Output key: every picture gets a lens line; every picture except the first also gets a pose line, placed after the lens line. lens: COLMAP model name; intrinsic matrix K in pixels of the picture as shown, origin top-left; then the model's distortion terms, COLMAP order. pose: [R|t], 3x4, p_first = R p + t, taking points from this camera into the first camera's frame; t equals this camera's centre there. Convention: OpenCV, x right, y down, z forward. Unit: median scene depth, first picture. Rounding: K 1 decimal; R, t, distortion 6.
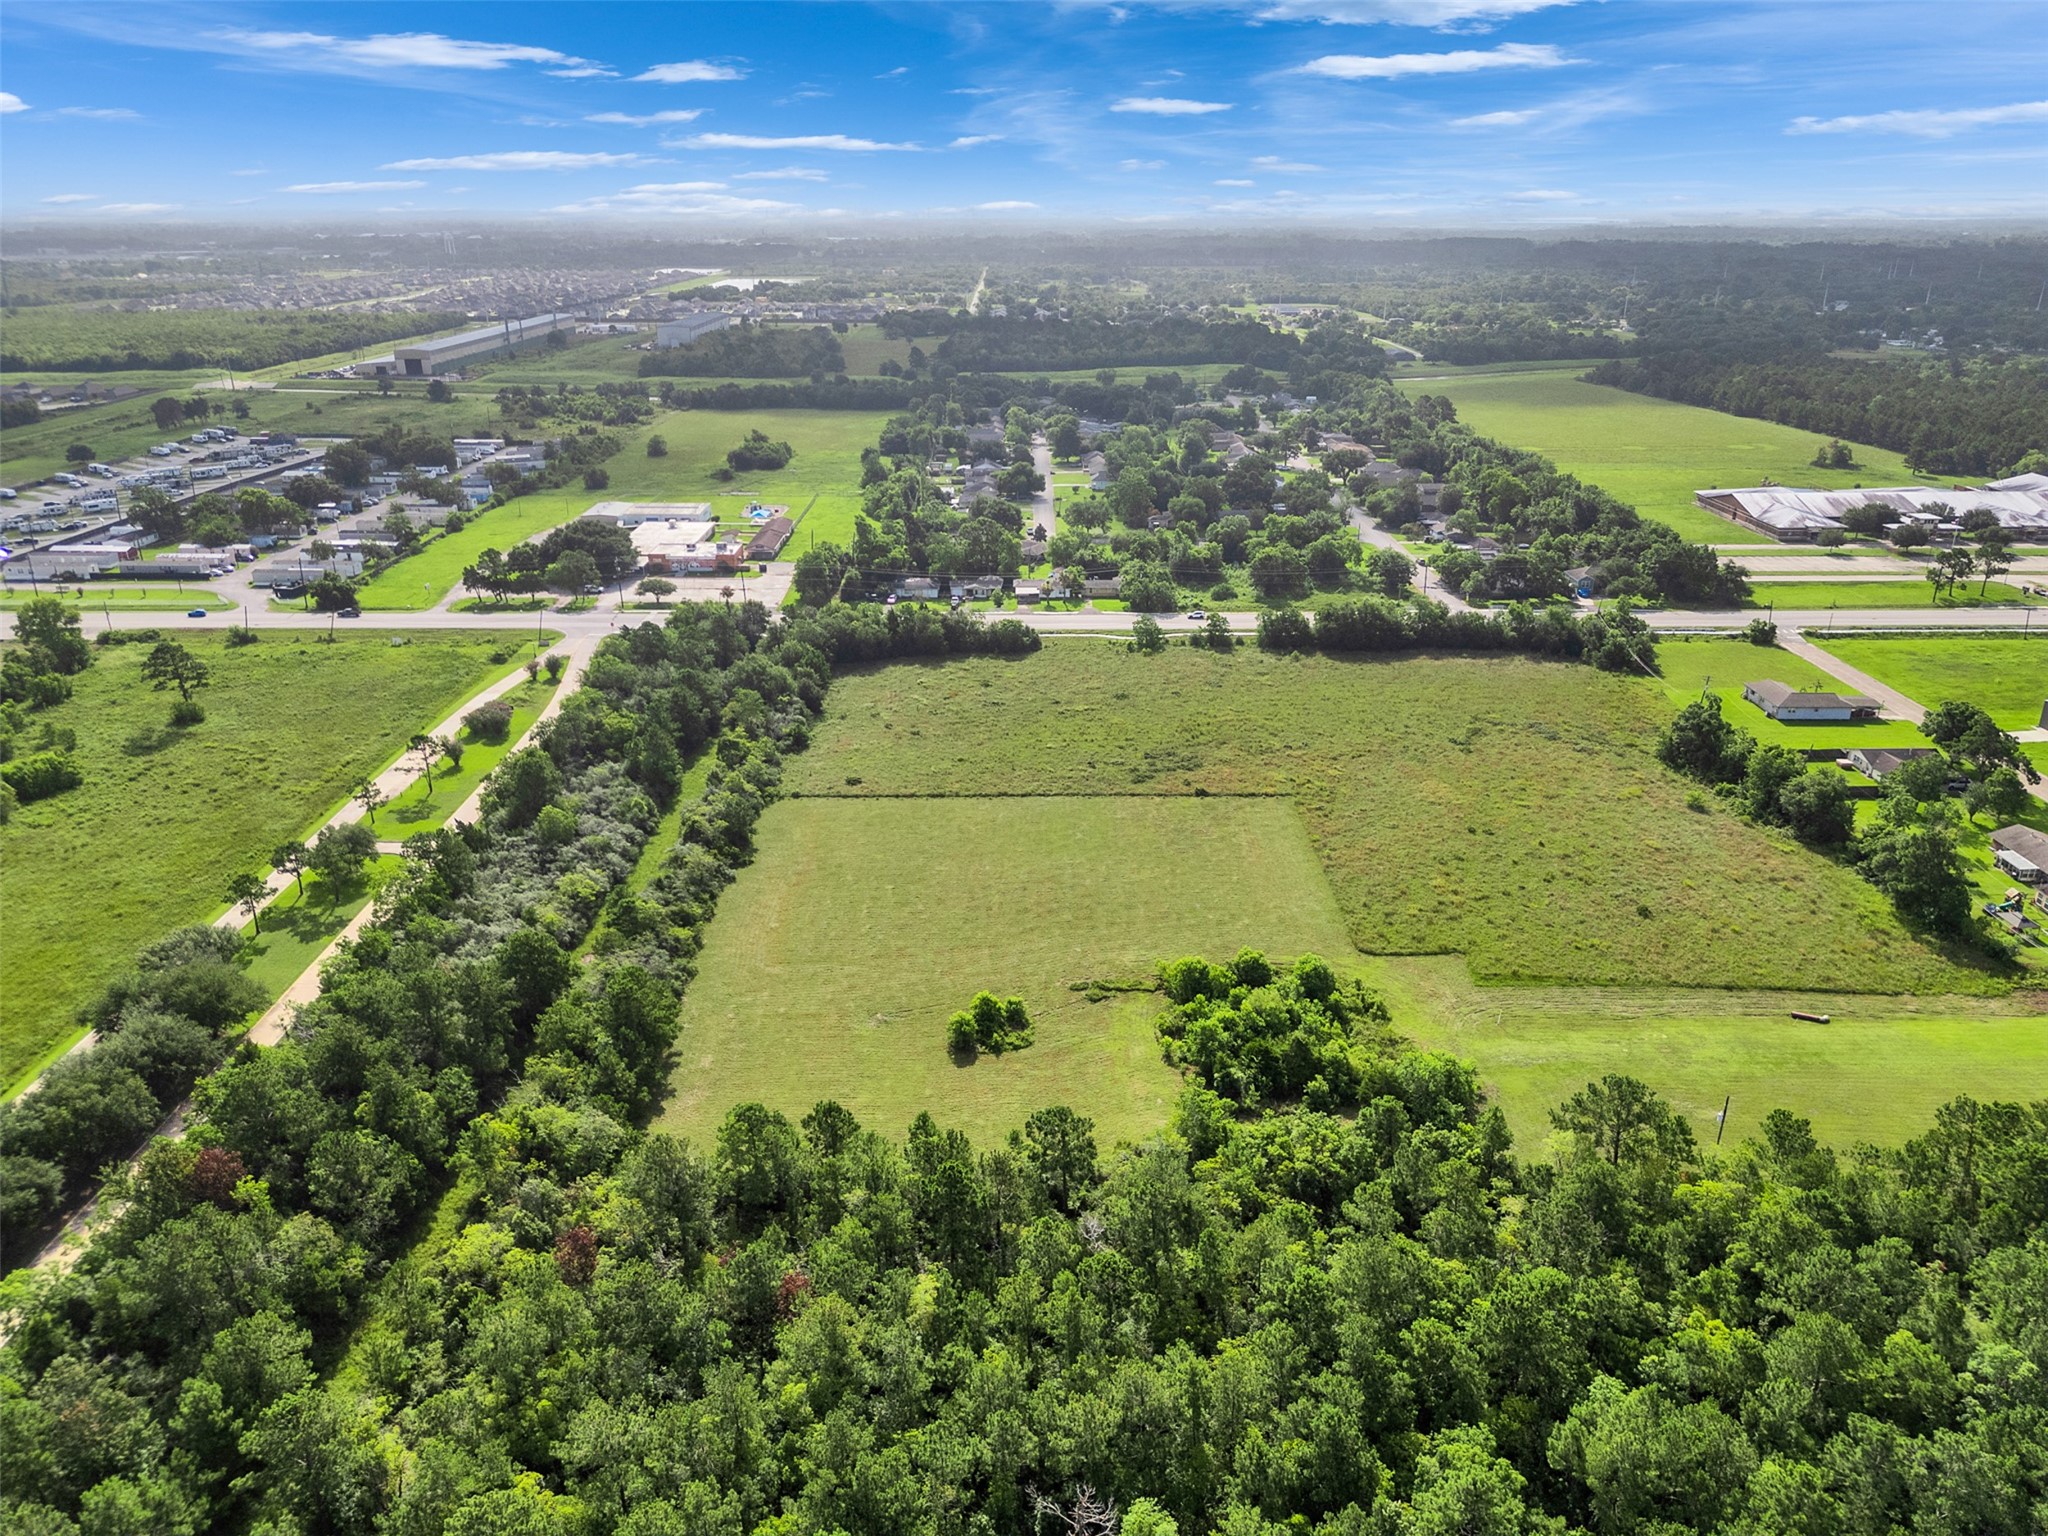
lens RADIAL K [[1416.7, 0, 1028.0], [0, 1416.7, 806.8], [0, 0, 1]] dist [0.085875, -0.088497]
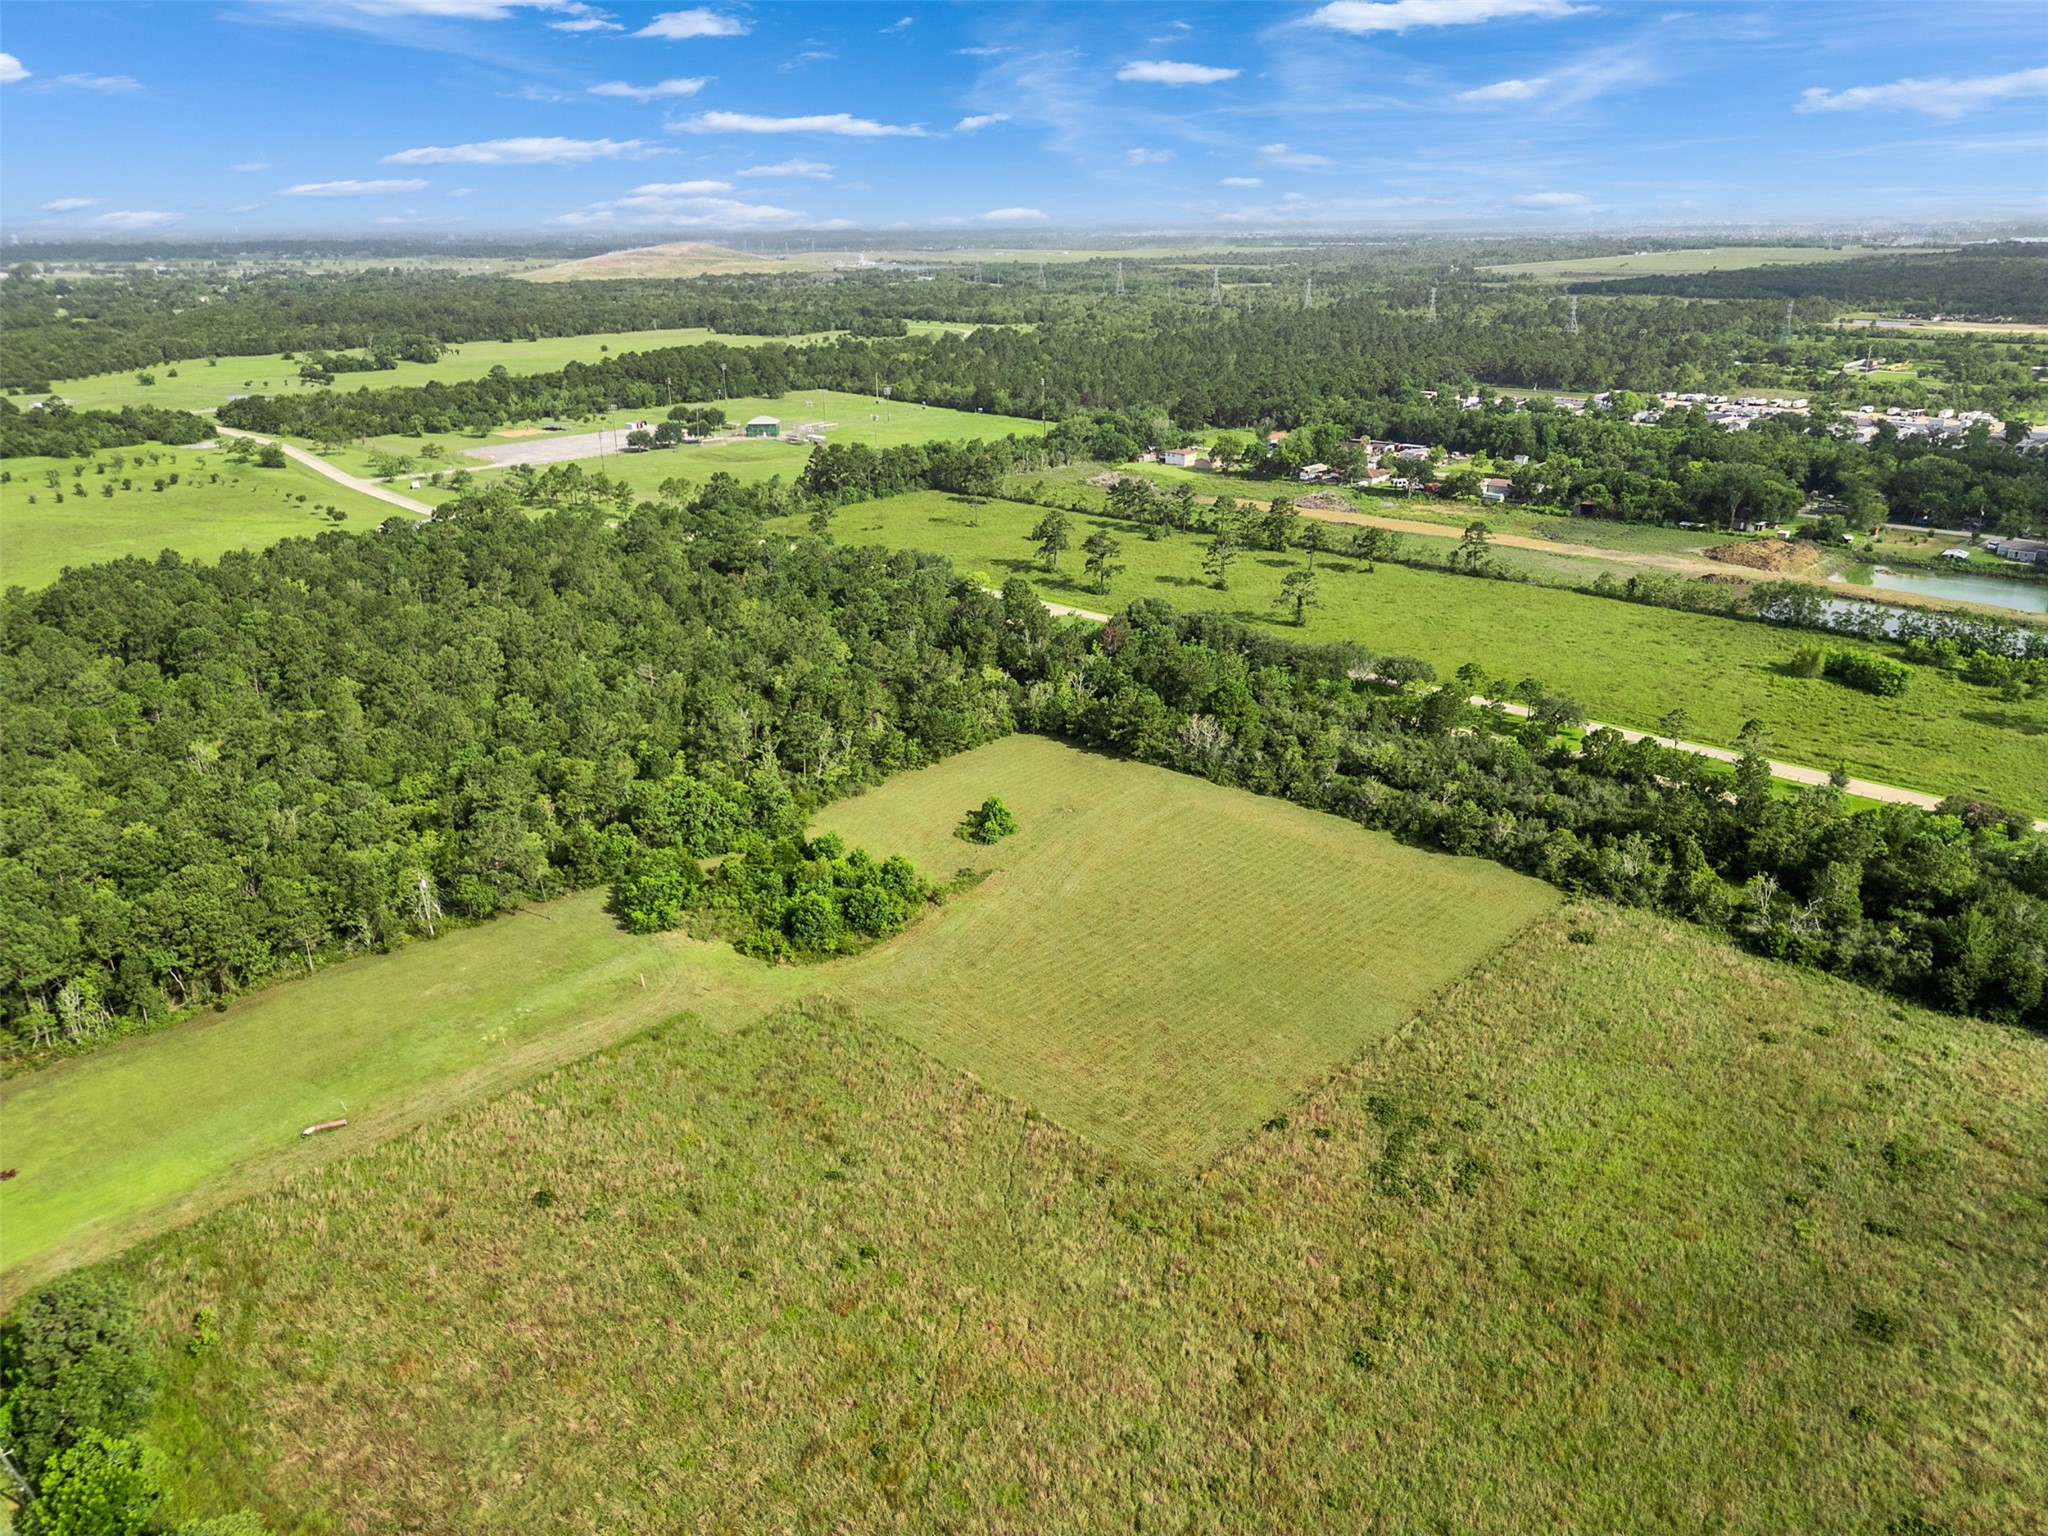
lens RADIAL K [[1416.7, 0, 1028.0], [0, 1416.7, 806.8], [0, 0, 1]] dist [0.085875, -0.088497]
pose [[-0.690259, 0.284465, -0.665299, 0.707931], [-0.271999, 0.750024, 0.602894, -0.565132], [0.670492, 0.597114, -0.440336, 1.413473]]
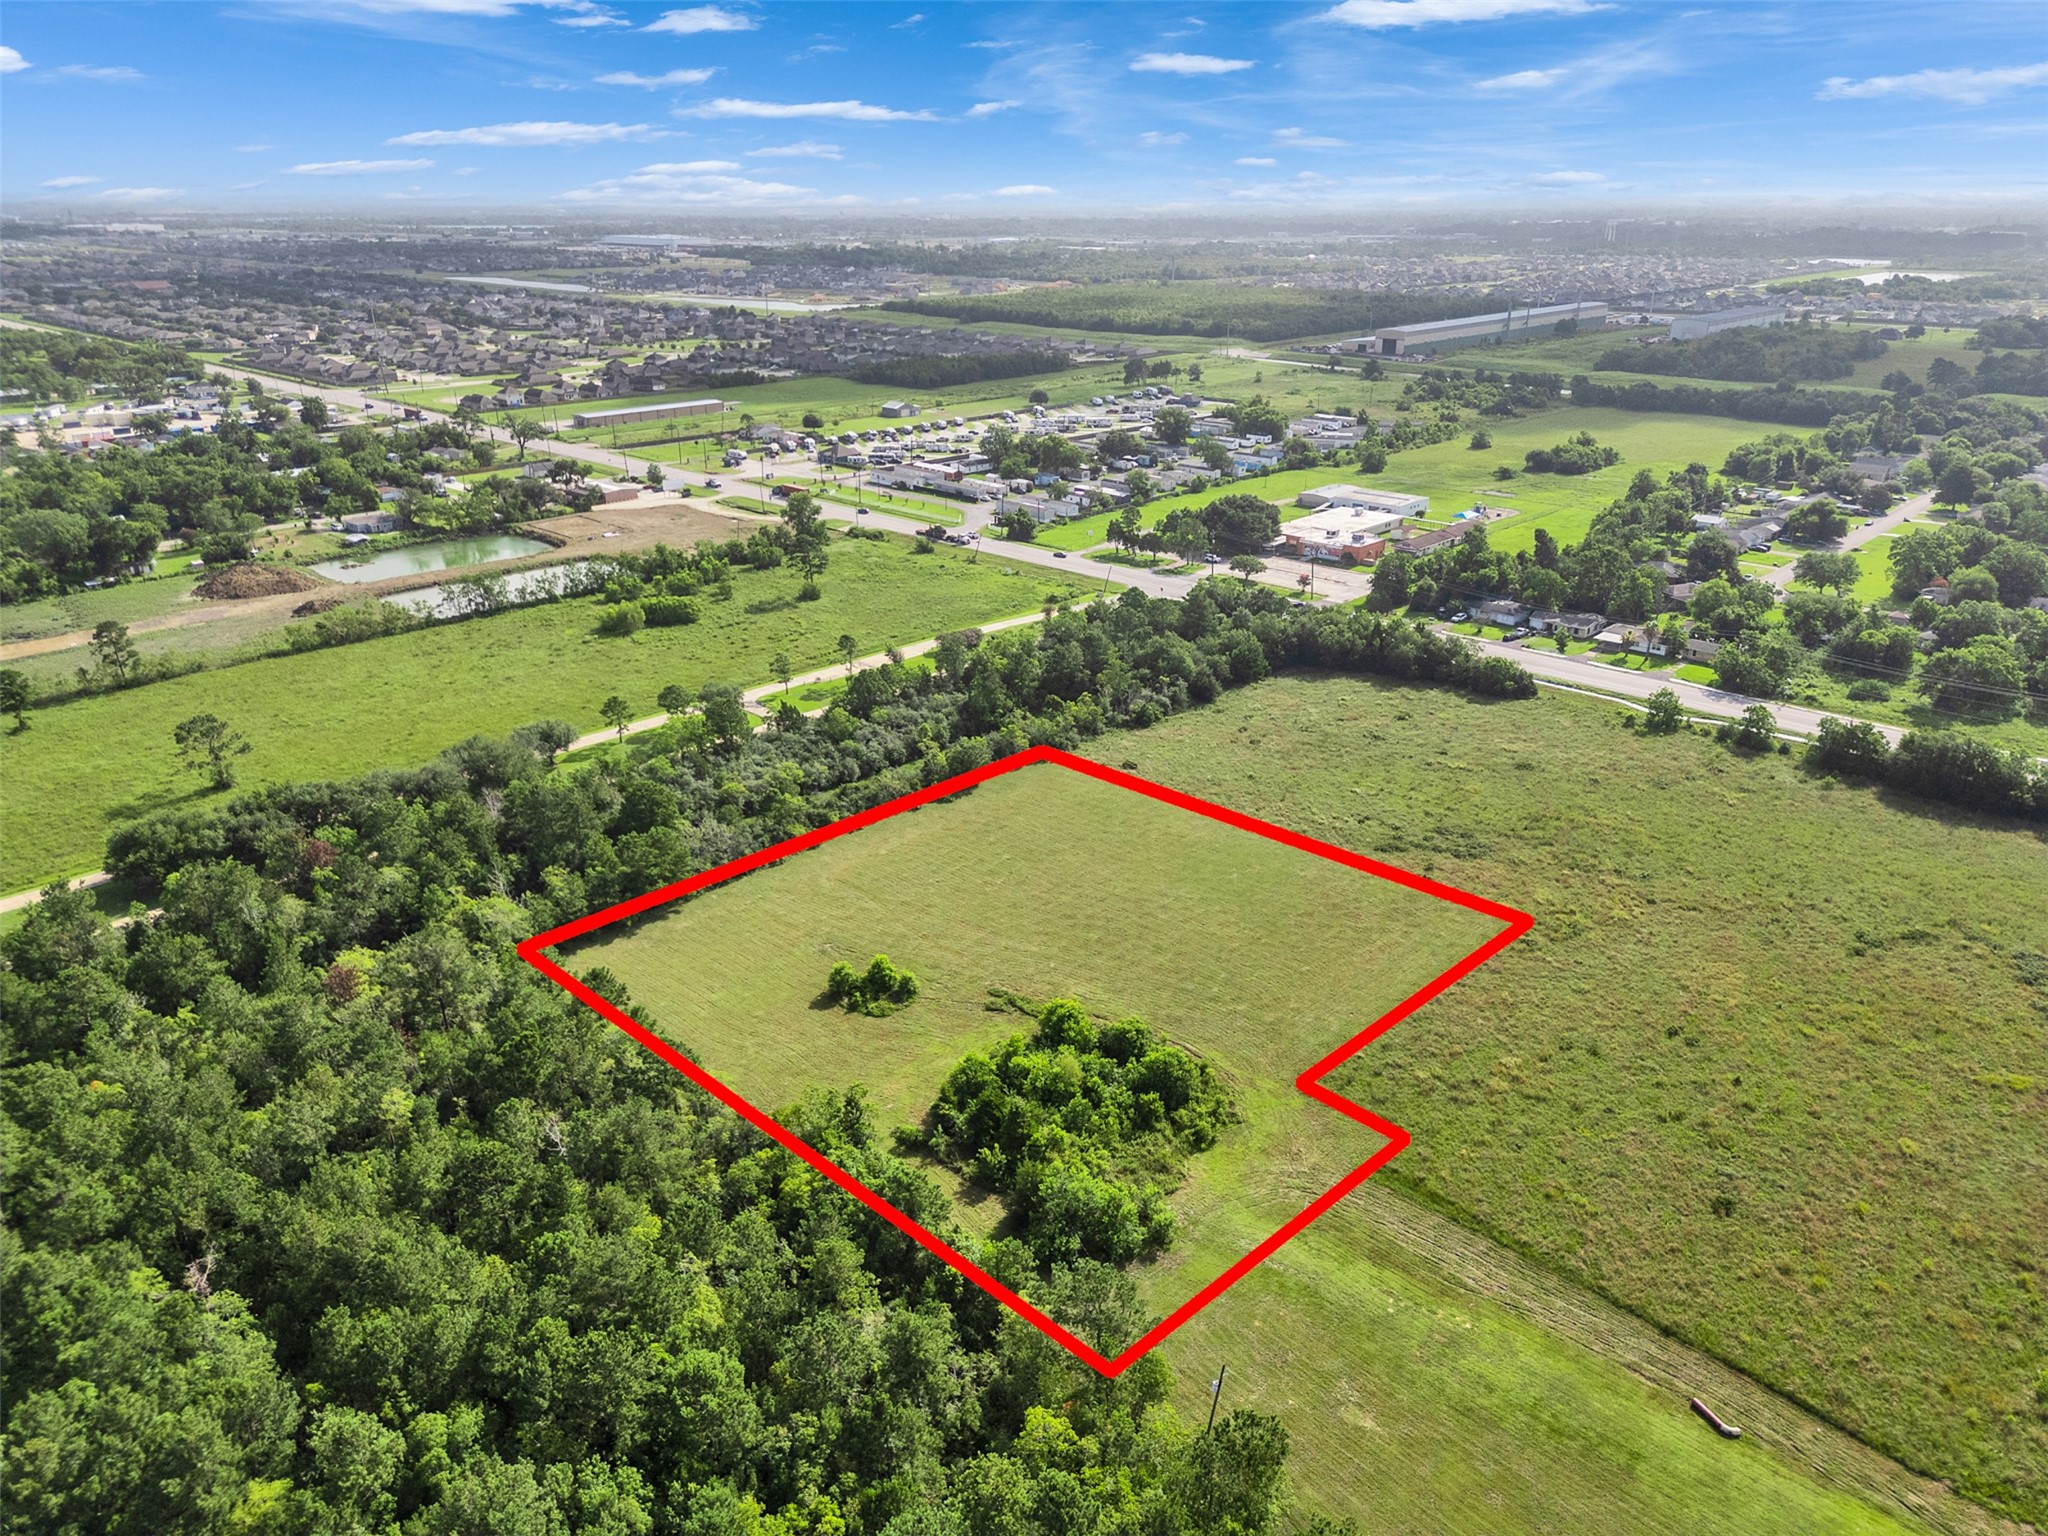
lens RADIAL K [[1416.7, 0, 1028.0], [0, 1416.7, 806.8], [0, 0, 1]] dist [0.085875, -0.088497]
pose [[0.721289, 0.274384, -0.635968, 0.609680], [-0.269215, 0.957053, 0.107582, -0.101683], [0.638174, 0.093614, 0.764180, 0.244808]]
